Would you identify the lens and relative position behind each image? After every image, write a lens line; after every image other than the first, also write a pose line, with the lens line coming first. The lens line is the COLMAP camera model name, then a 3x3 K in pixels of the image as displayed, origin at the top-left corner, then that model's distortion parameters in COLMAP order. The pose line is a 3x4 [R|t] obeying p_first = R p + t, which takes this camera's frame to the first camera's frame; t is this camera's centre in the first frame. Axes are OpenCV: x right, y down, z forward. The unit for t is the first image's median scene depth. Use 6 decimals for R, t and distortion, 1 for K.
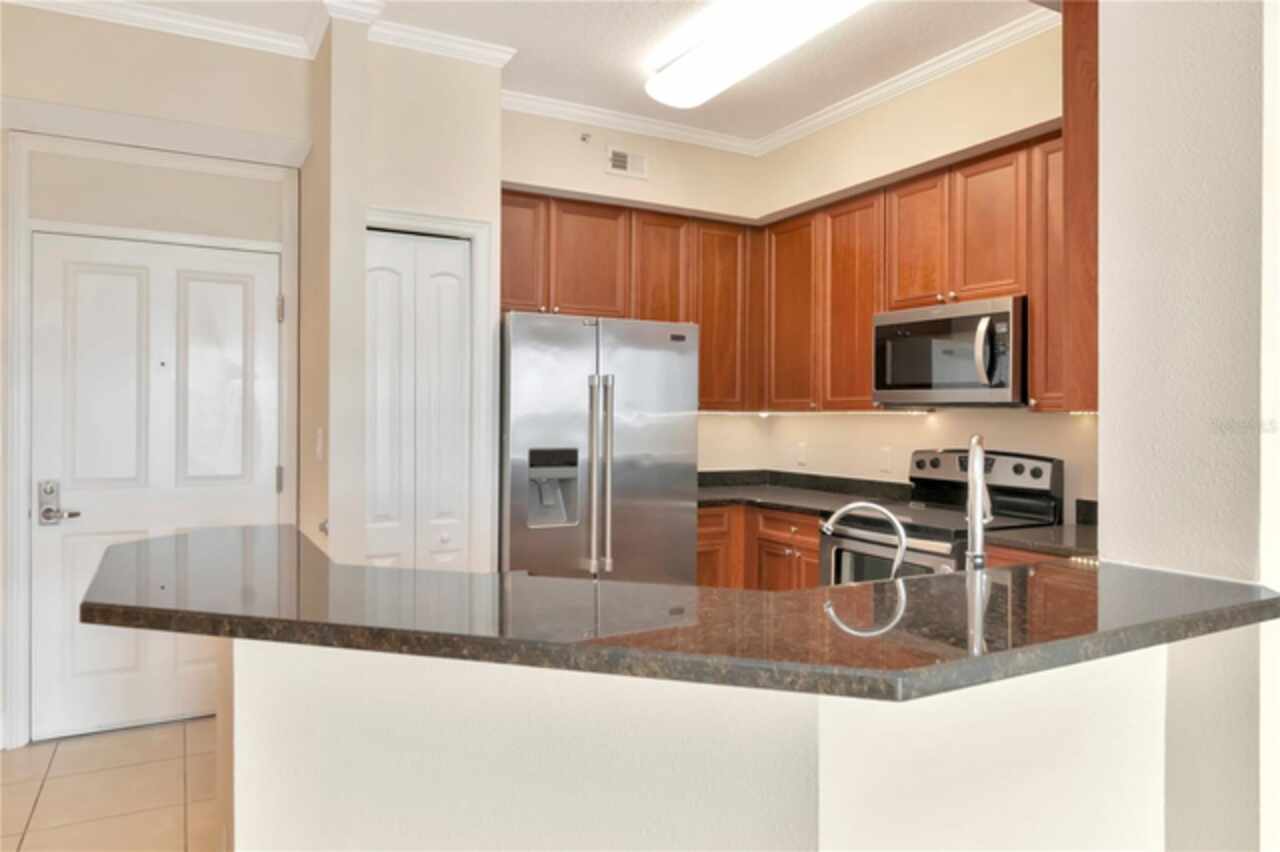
lens RADIAL K [[846.2, 0, 645.8], [0, 846.2, 421.2], [0, 0, 1]] dist [-0.000829, -0.006693]
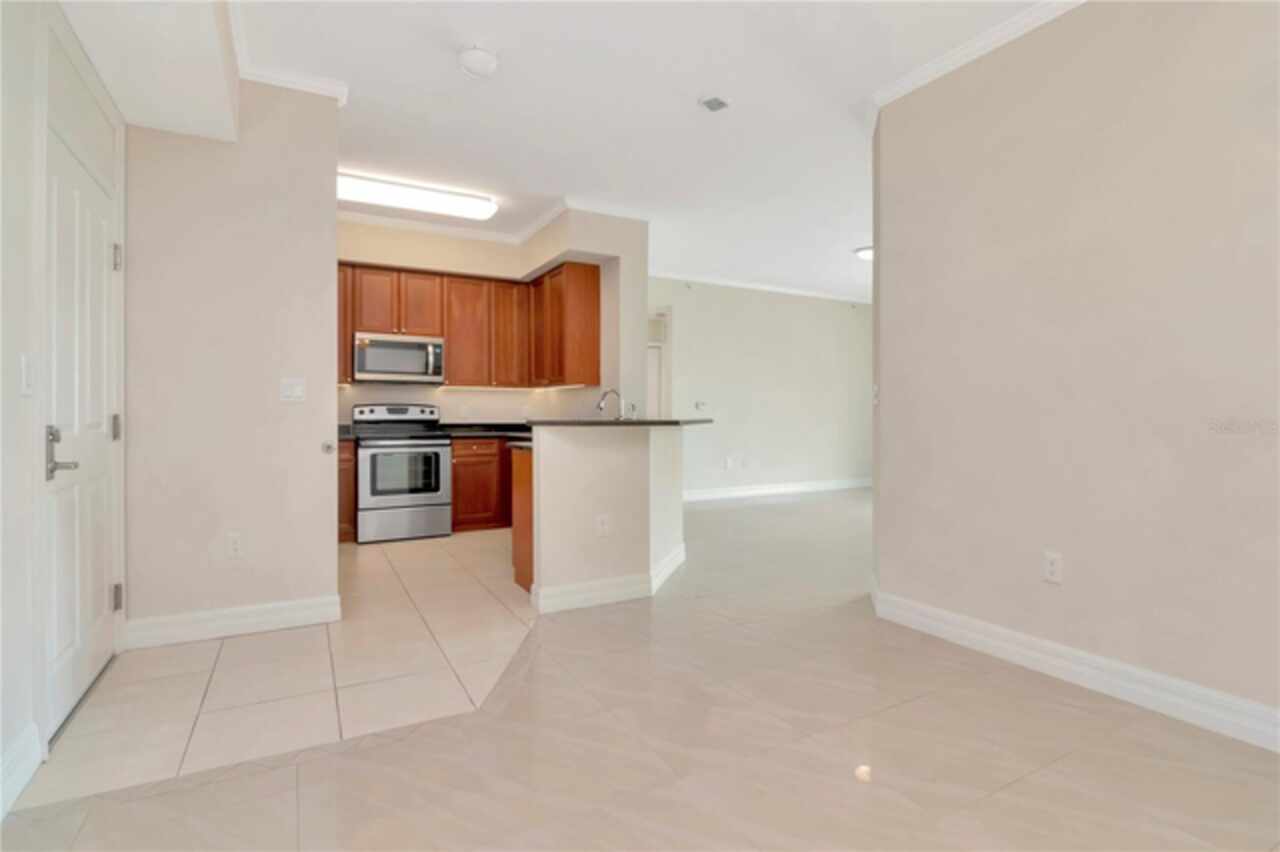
lens RADIAL K [[621.3, 0, 644.9], [0, 621.3, 416.9], [0, 0, 1]] dist [-0.013901, -0.003414]
pose [[-0.003939, -0.011327, 0.999928, -1.226952], [0.006020, 0.999917, 0.011351, 0.055157], [-0.999974, 0.006065, -0.003871, 0.399721]]
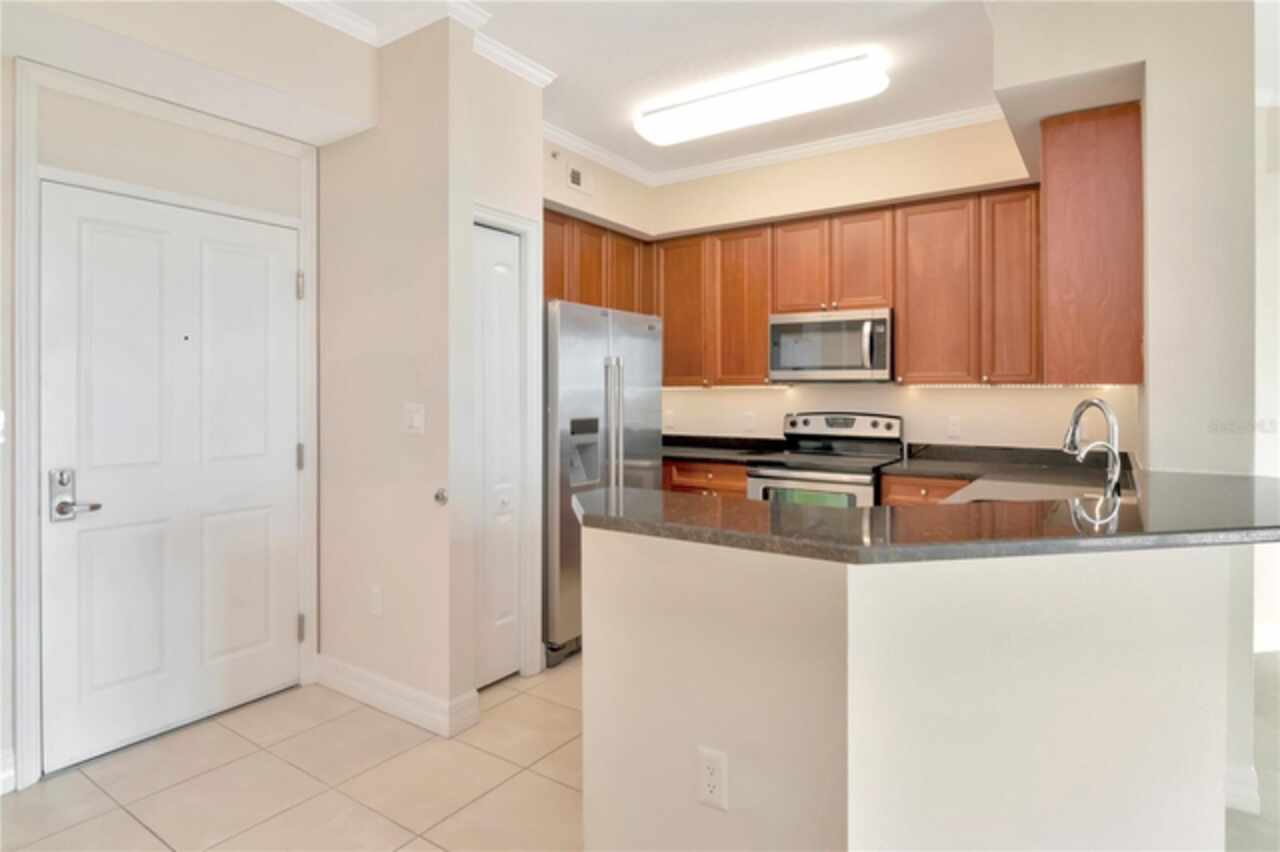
lens RADIAL K [[699.1, 0, 648.3], [0, 699.1, 400.9], [0, 0, 1]] dist [-0.011832, 0.002218]
pose [[0.890661, -0.013988, 0.454452, -0.464680], [0.010813, 0.999896, 0.009585, -0.000768], [-0.454539, -0.003623, 0.890720, 0.087840]]
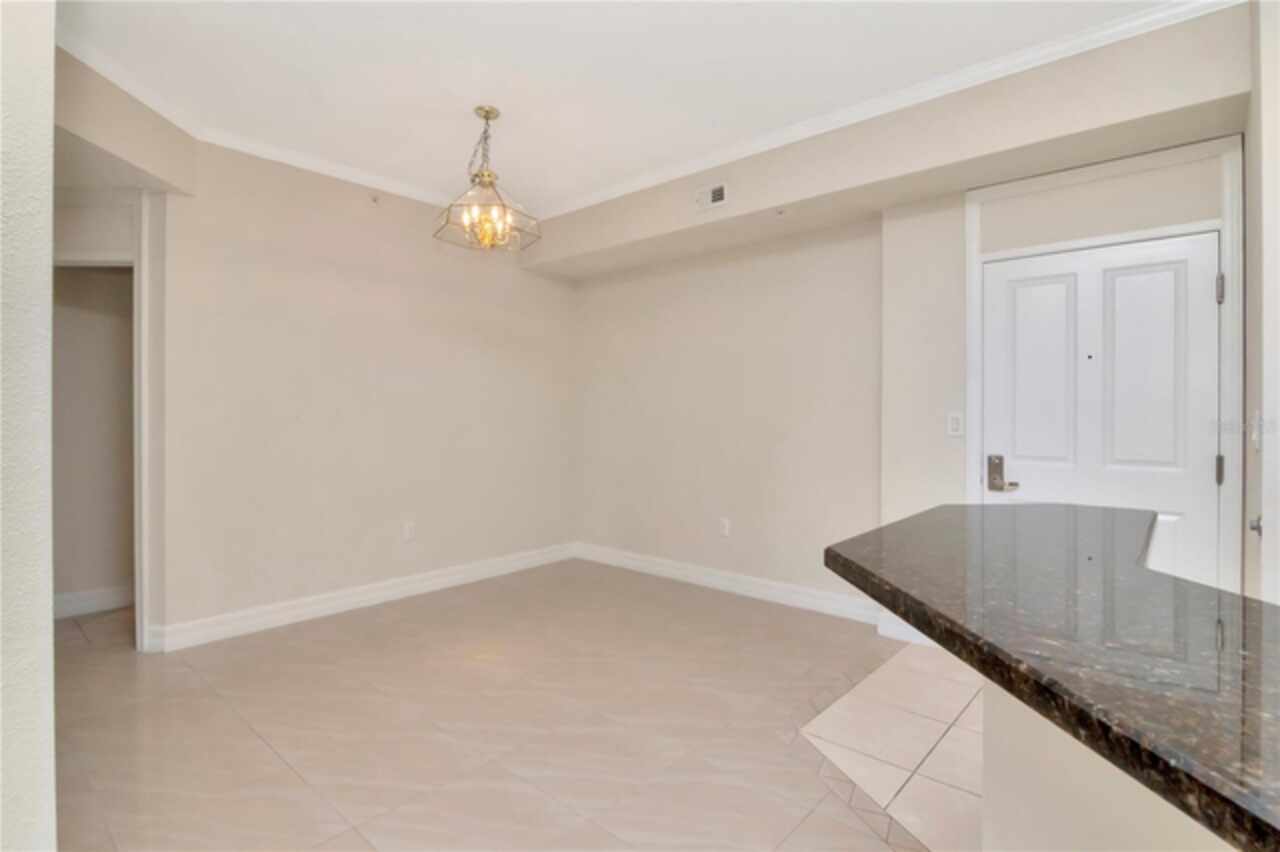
lens RADIAL K [[621.3, 0, 646.0], [0, 621.3, 413.9], [0, 0, 1]] dist [-0.013901, -0.003414]
pose [[0.324641, -0.005317, -0.945822, 0.003202], [-0.008797, 0.999924, -0.008641, 0.019286], [0.945796, 0.011126, 0.324570, 0.186111]]
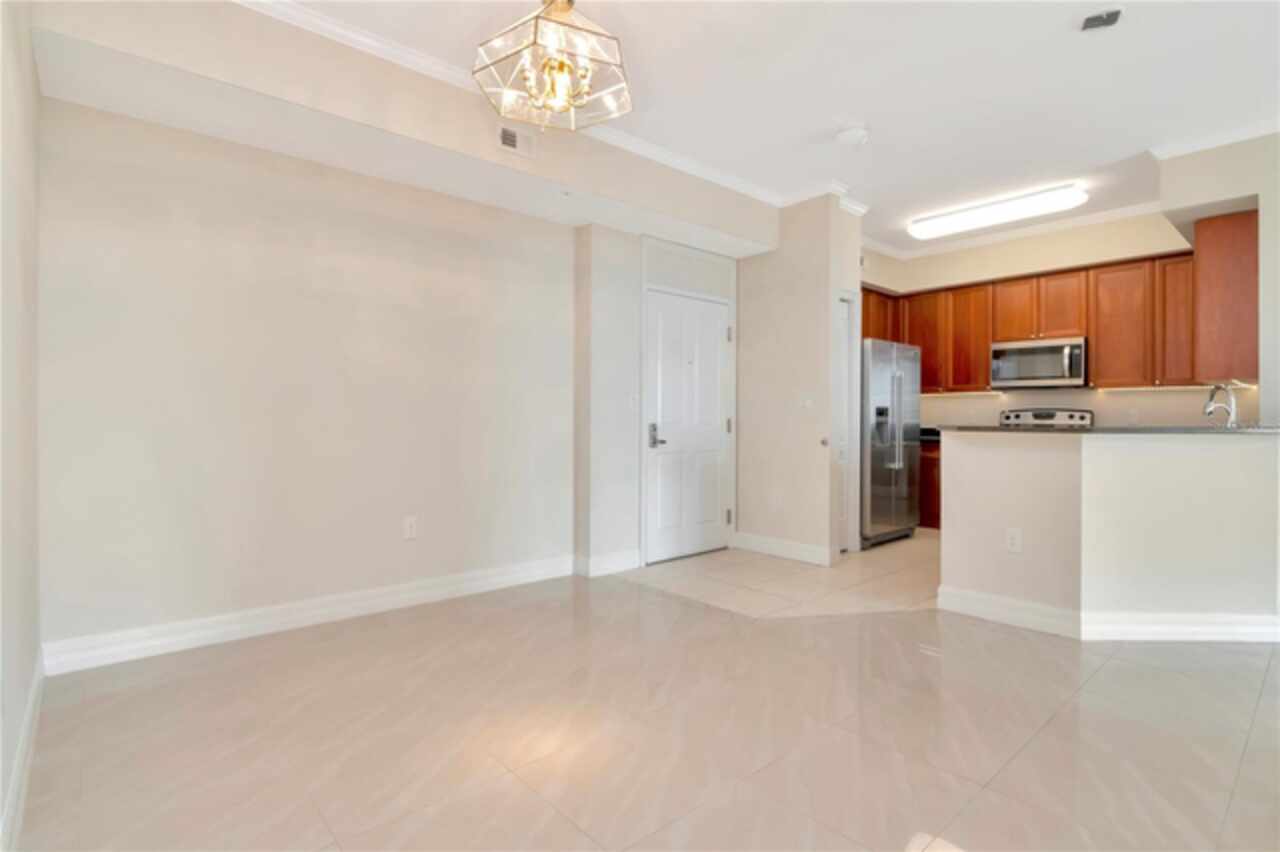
lens RADIAL K [[621.3, 0, 643.1], [0, 621.3, 424.9], [0, 0, 1]] dist [-0.013901, -0.003414]
pose [[0.978208, -0.007599, 0.207490, -0.953599], [0.006360, 0.999958, 0.006638, 0.059848], [-0.207532, -0.005174, 0.978215, -0.318005]]
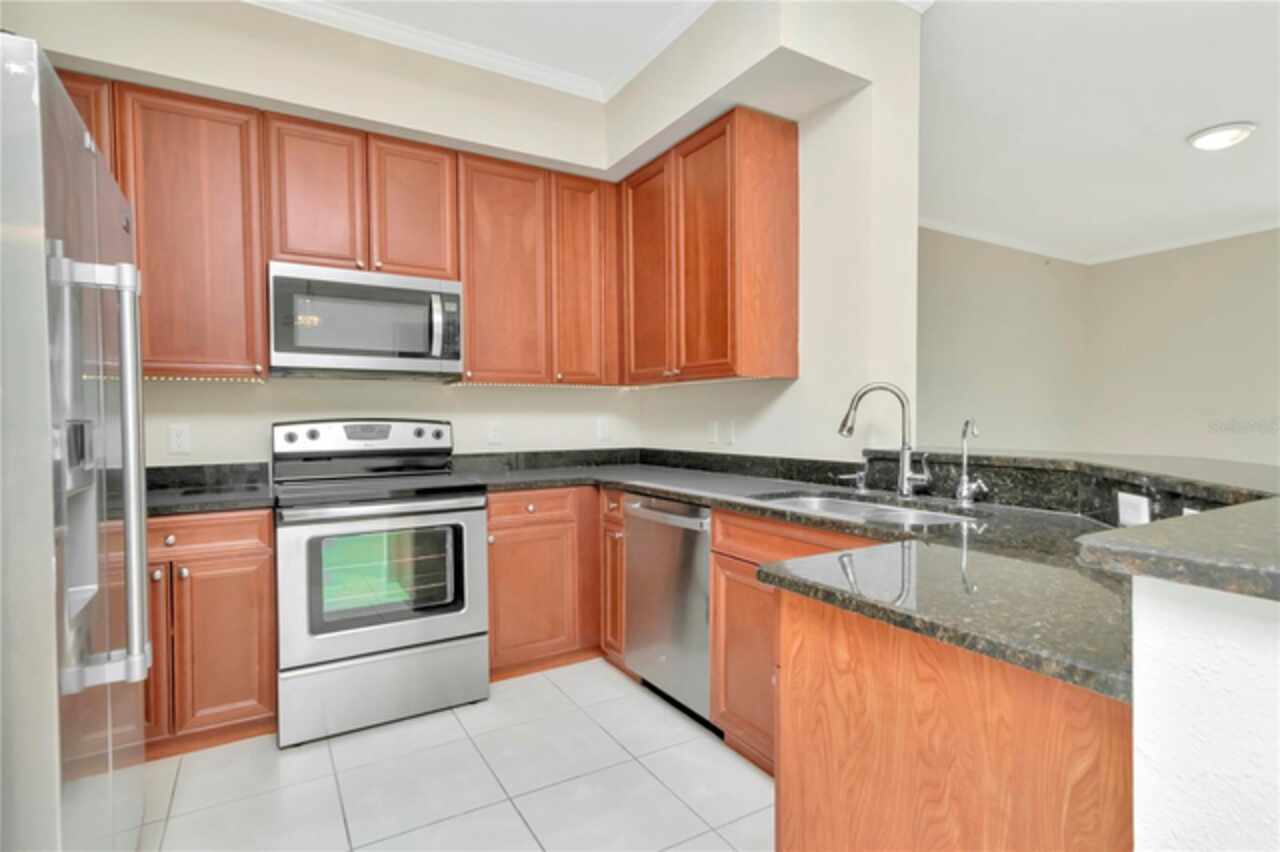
lens RADIAL K [[639.7, 0, 641.4], [0, 639.7, 429.1], [0, 0, 1]] dist [0.011835, -0.000603]
pose [[-0.035324, -0.029245, 0.998948, -0.426301], [0.012760, 0.999477, 0.029712, 0.029461], [-0.999294, 0.013796, -0.034932, 0.722785]]
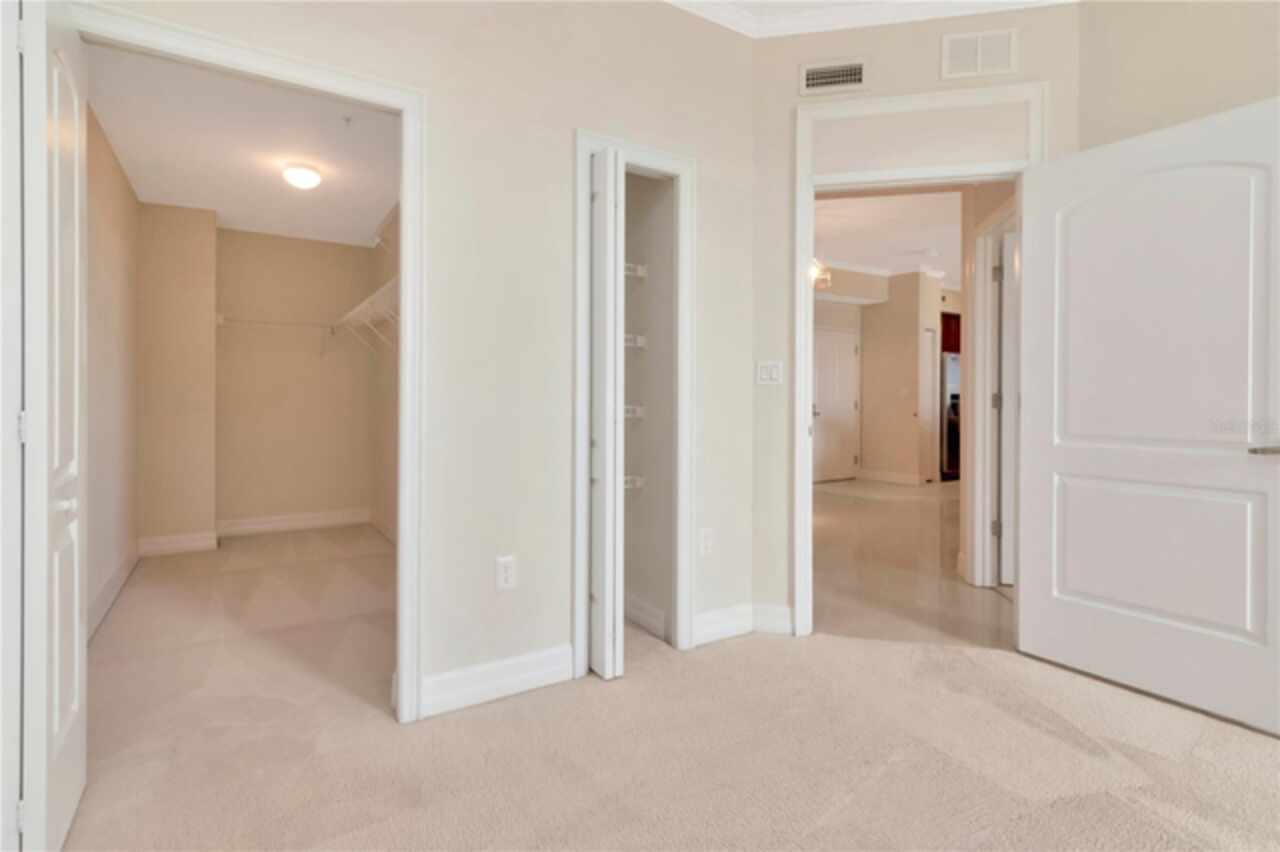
lens RADIAL K [[621.3, 0, 626.8], [0, 621.3, 416.4], [0, 0, 1]] dist [-0.013901, -0.003414]
pose [[0.999968, -0.005341, -0.005966, -1.338753], [0.005363, 0.999979, 0.003721, 0.101076], [0.005946, -0.003753, 0.999975, -1.369437]]
